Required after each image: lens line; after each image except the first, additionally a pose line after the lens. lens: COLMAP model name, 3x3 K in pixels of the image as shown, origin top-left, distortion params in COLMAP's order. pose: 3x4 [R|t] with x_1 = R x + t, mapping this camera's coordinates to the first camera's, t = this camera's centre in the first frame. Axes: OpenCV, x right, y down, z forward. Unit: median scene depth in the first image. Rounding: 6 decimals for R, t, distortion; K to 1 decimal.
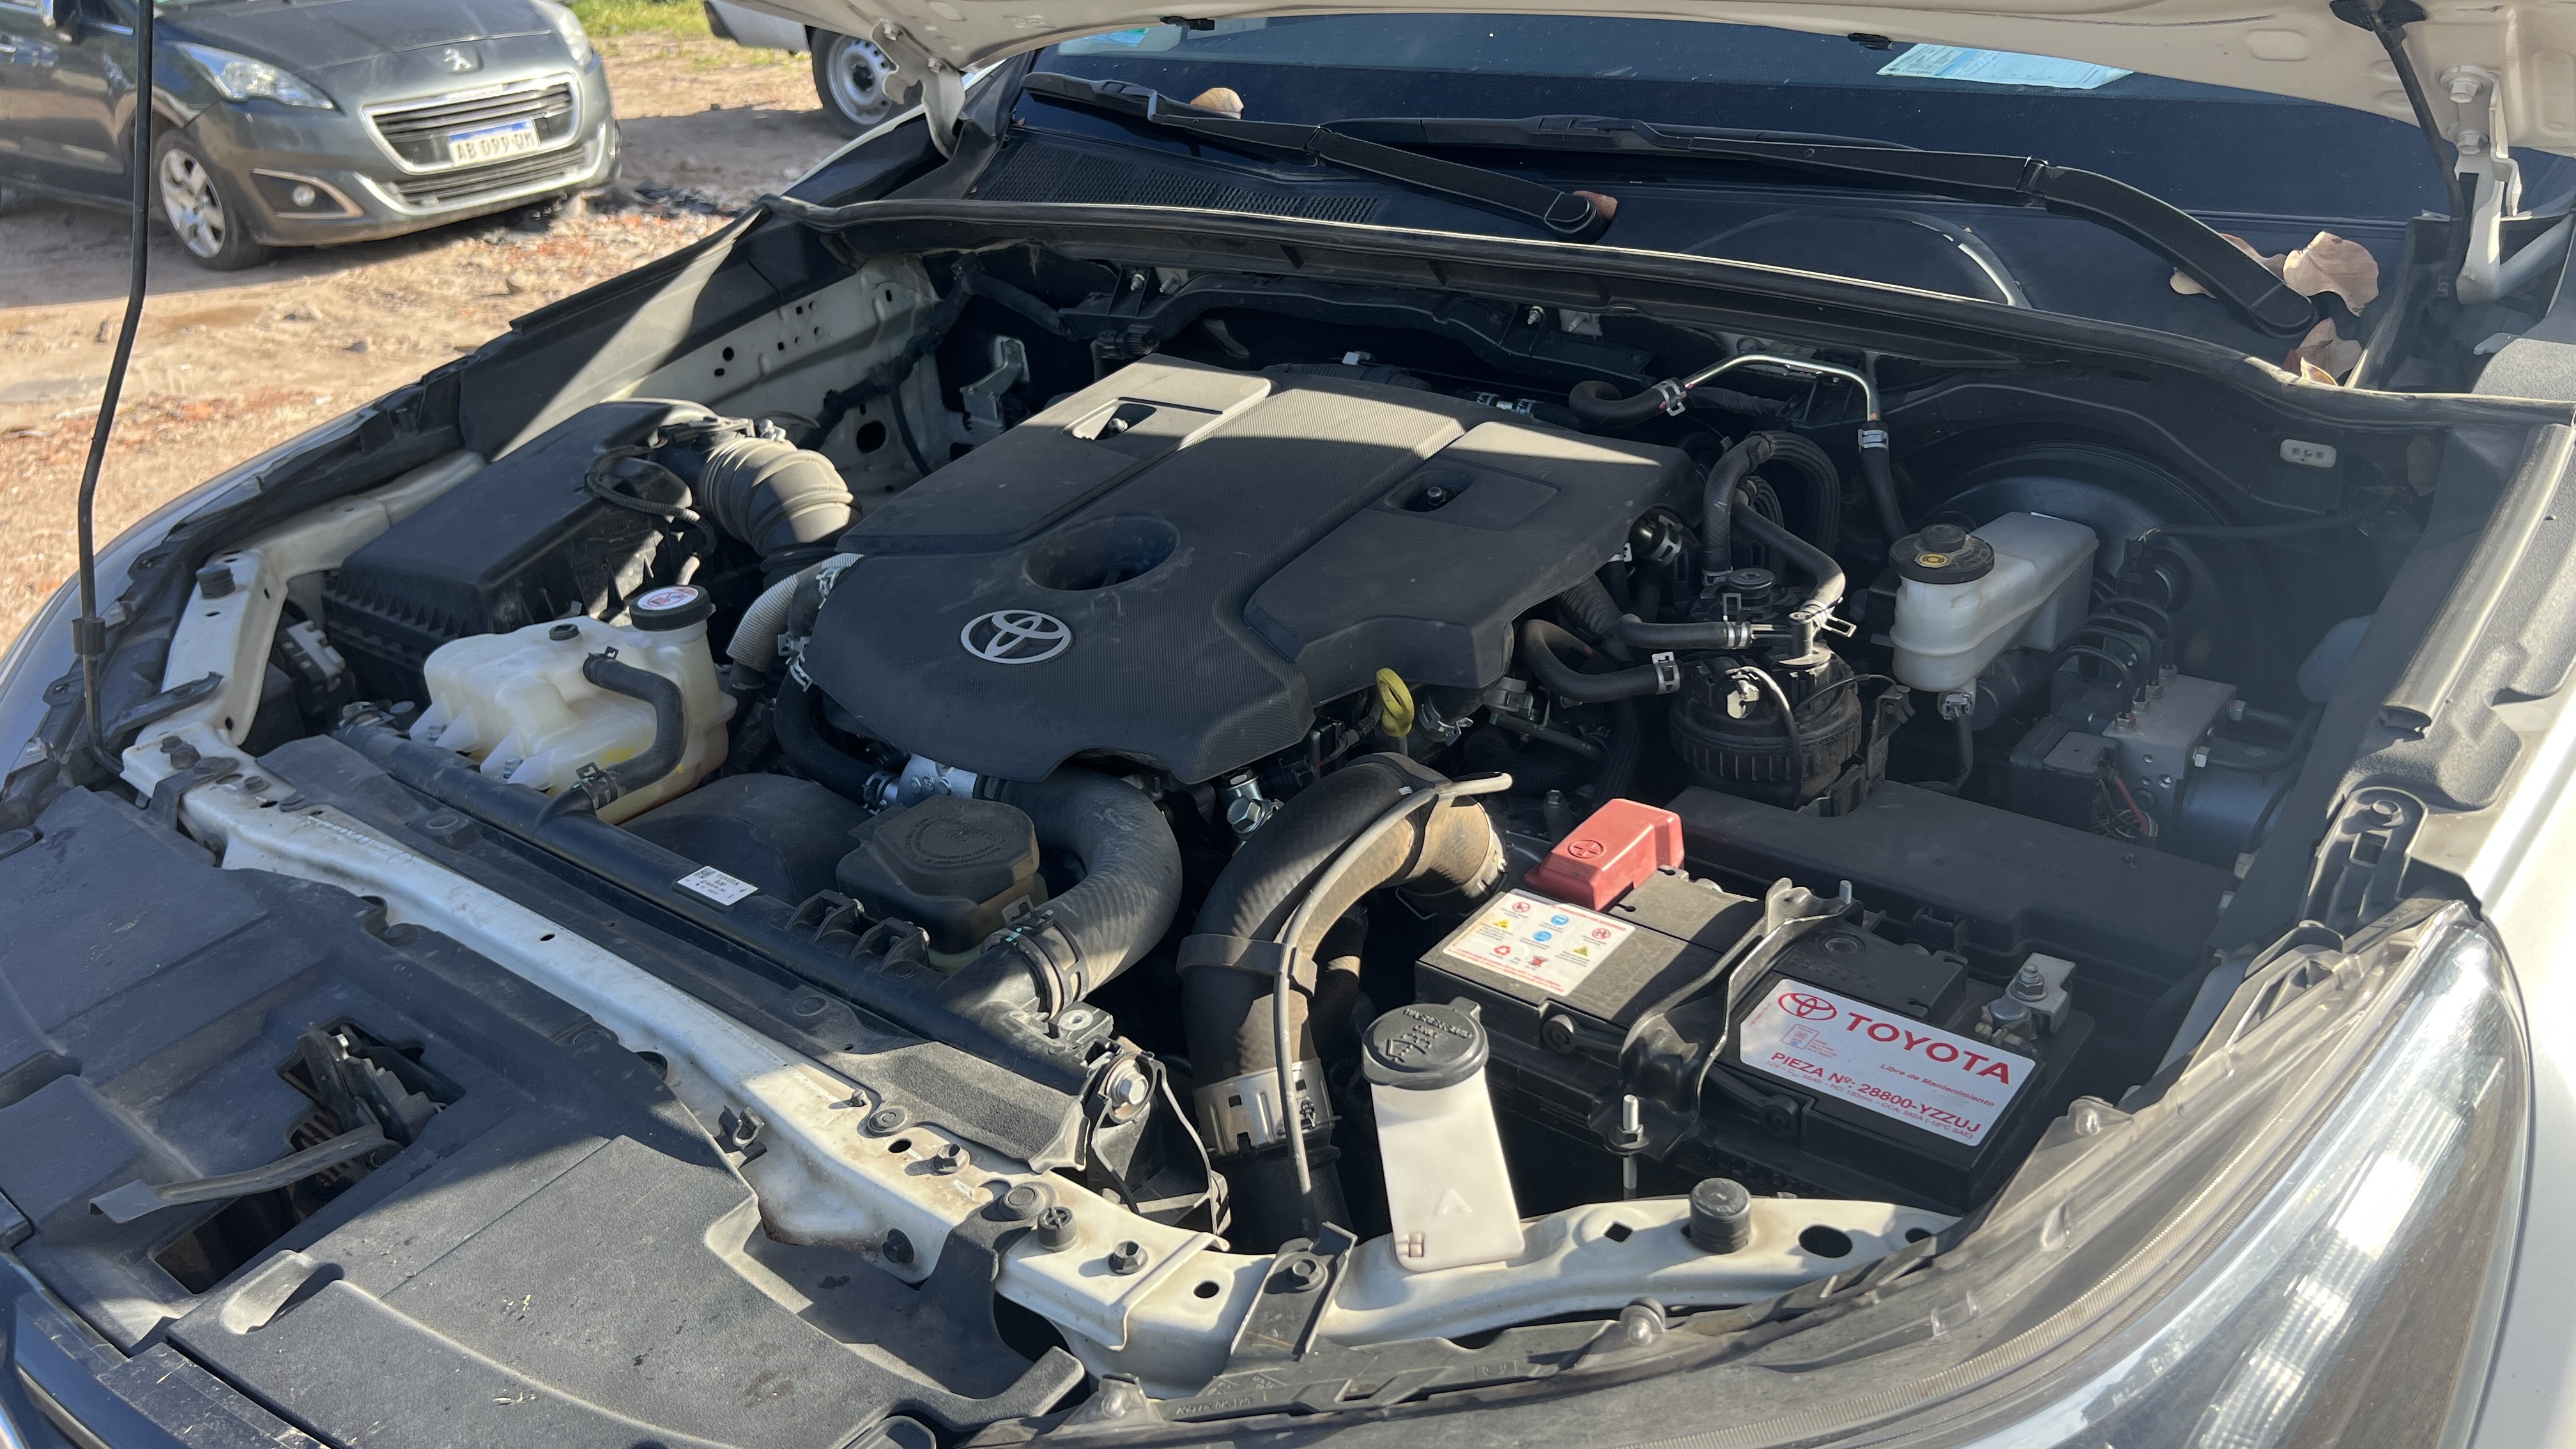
lens RADIAL K [[1949.4, 0, 1288.0], [0, 1949.4, 724.5], [0, 0, 1]] dist [0.057586, -0.069680]
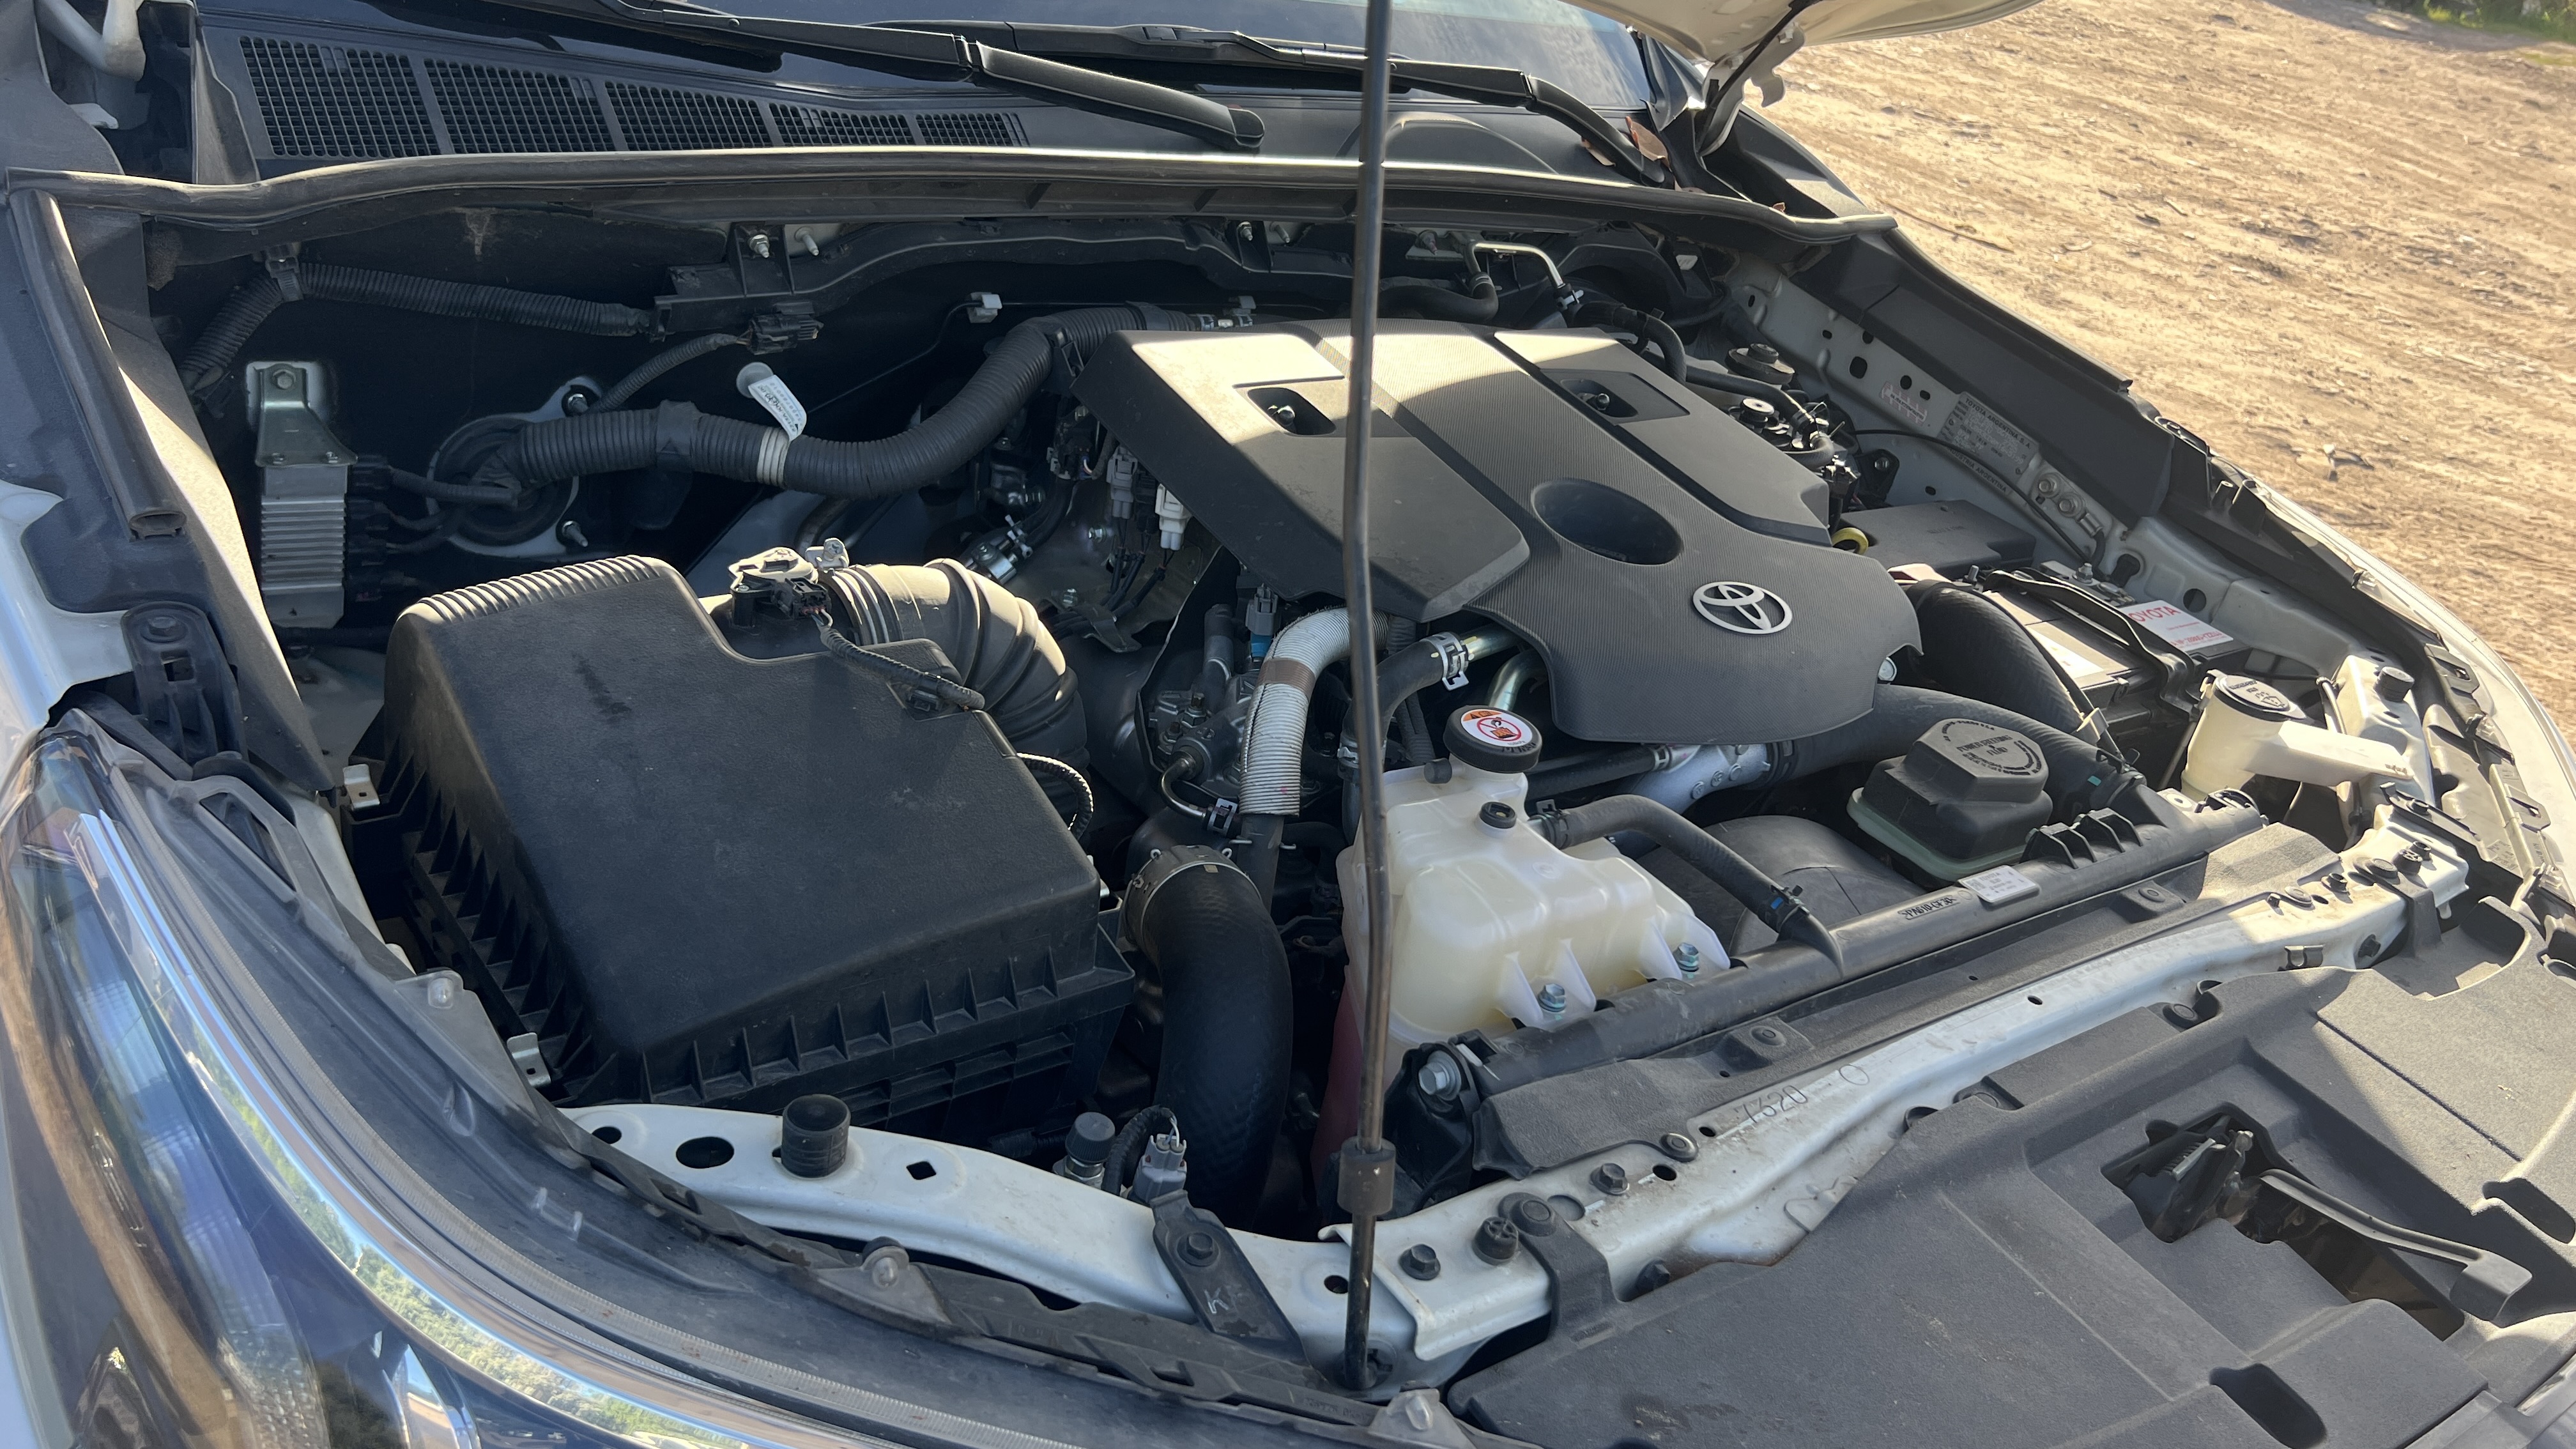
lens RADIAL K [[1949.4, 0, 1288.0], [0, 1949.4, 724.5], [0, 0, 1]] dist [0.057586, -0.069680]
pose [[0.216369, -0.354430, 0.909705, -1.153398], [0.227731, 0.924397, 0.305989, -0.358920], [-0.949380, 0.140962, 0.280726, 0.936119]]
